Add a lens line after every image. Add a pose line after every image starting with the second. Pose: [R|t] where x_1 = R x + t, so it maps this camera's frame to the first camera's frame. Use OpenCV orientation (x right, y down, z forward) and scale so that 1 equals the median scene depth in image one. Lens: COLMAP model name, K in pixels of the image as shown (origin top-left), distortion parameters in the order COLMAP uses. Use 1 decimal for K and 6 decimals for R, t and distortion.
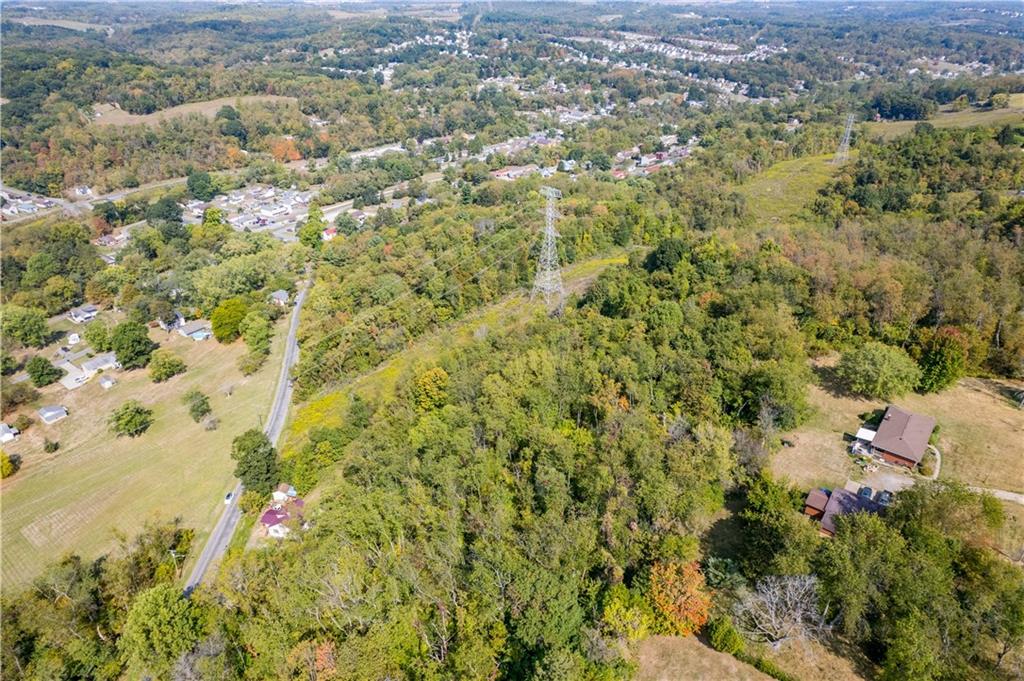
lens RADIAL K [[657.7, 0, 509.7], [0, 657.7, 345.4], [0, 0, 1]] dist [-0.075969, 0.070653]
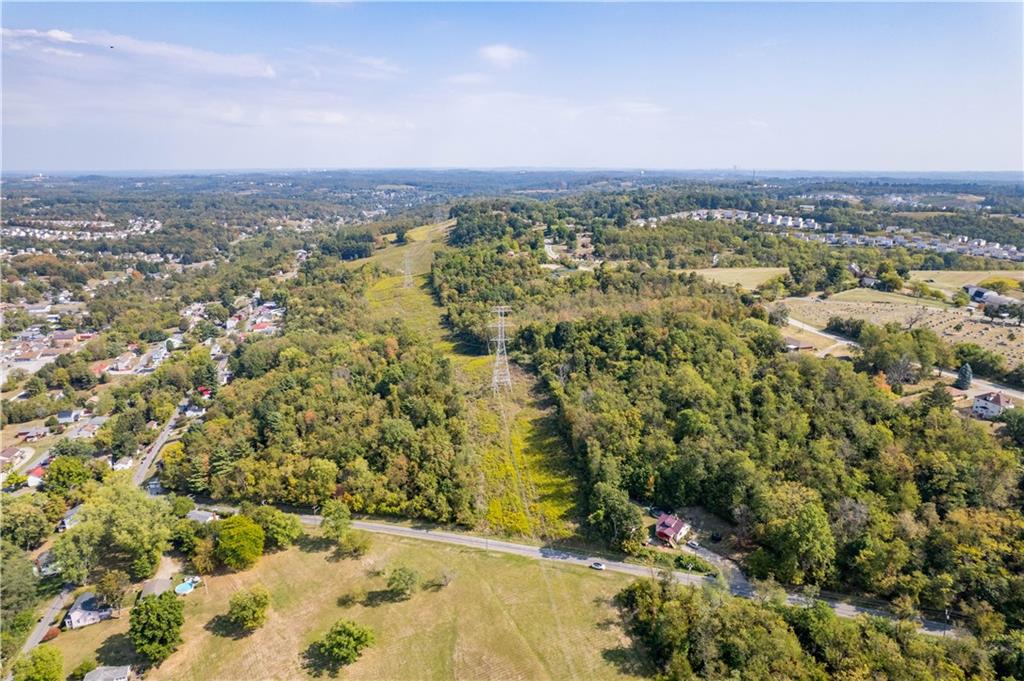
lens RADIAL K [[657.7, 0, 509.3], [0, 657.7, 337.9], [0, 0, 1]] dist [-0.075969, 0.070653]
pose [[0.544865, -0.220339, 0.809057, -0.213475], [0.411552, 0.910922, -0.029081, -0.027253], [-0.730580, 0.348814, 0.587010, 0.041329]]
